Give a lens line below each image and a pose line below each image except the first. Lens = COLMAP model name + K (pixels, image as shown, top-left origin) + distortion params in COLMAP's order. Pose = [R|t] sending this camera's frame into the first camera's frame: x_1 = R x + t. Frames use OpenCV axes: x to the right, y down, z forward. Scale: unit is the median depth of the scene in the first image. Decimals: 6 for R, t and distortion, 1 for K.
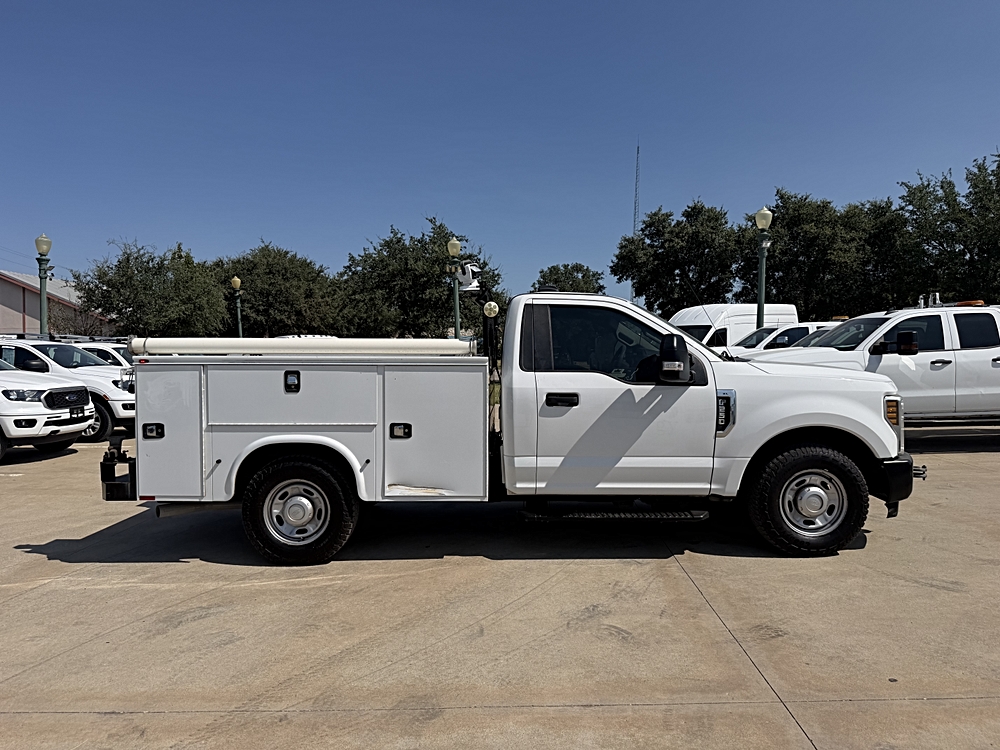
lens RADIAL K [[704.8, 0, 499.2], [0, 704.8, 381.3], [0, 0, 1]] dist [0.051319, -0.067407]
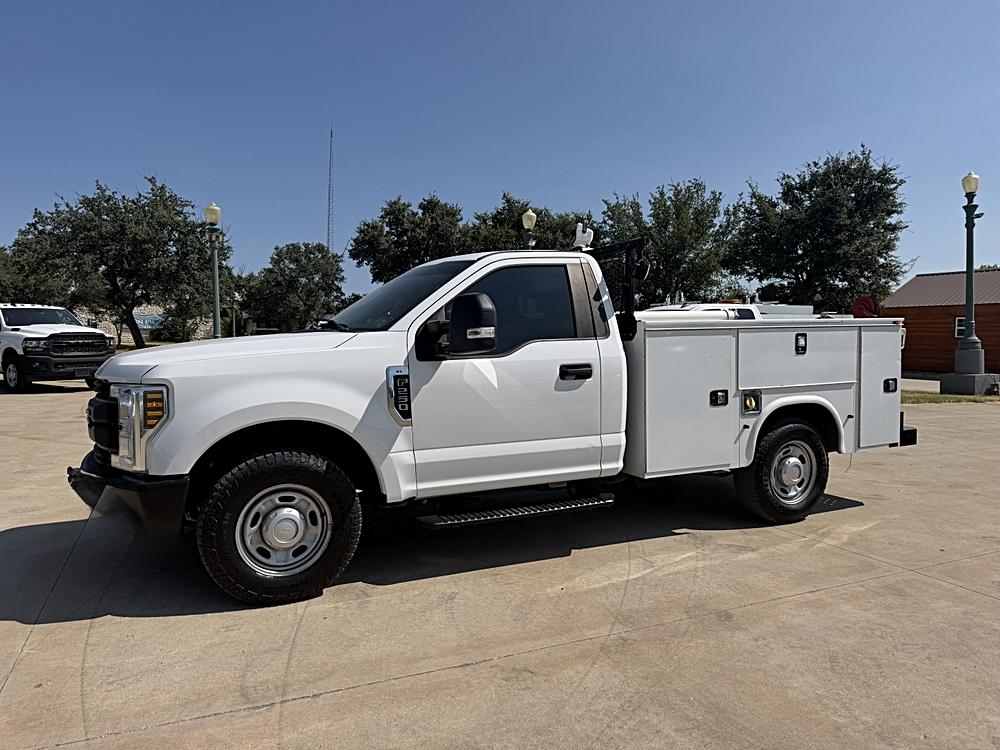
lens RADIAL K [[704.8, 0, 505.5], [0, 704.8, 372.7], [0, 0, 1]] dist [0.051319, -0.067407]
pose [[0.895126, 0.003544, 0.445799, -0.566097], [-0.005807, 0.999976, 0.003710, 0.033712], [-0.445776, -0.005910, 0.895125, 0.055888]]
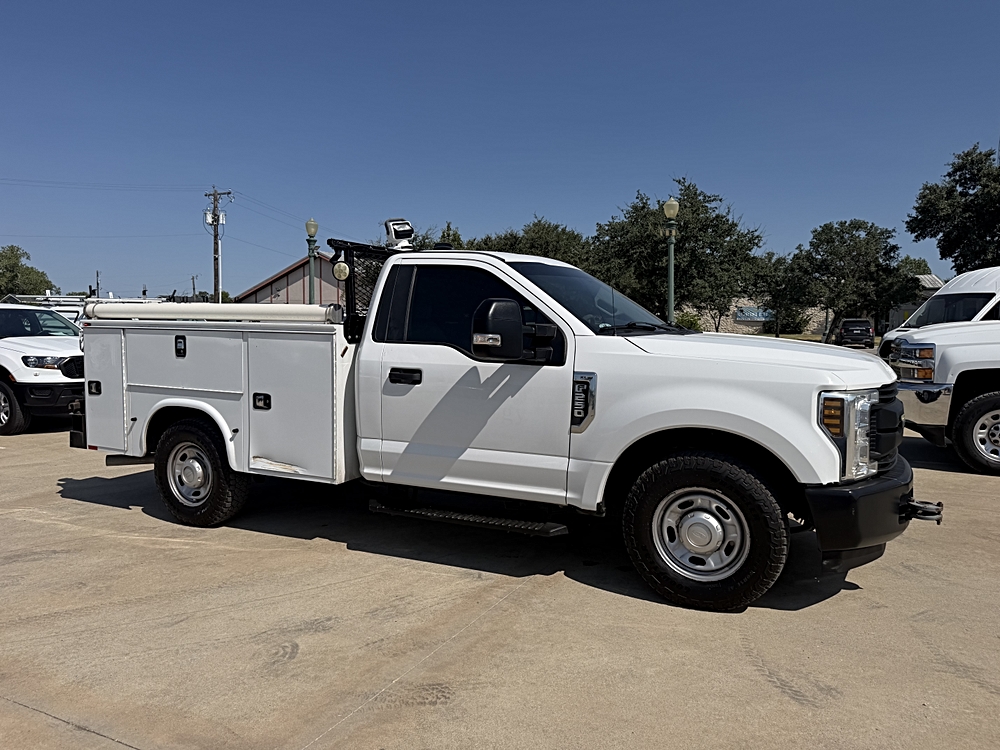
lens RADIAL K [[704.8, 0, 493.0], [0, 704.8, 382.3], [0, 0, 1]] dist [0.051319, -0.067407]
pose [[0.903285, 0.047467, -0.426407, 0.547439], [-0.030021, 0.998418, 0.047548, -0.010086], [0.427989, -0.030148, 0.903281, 0.267730]]
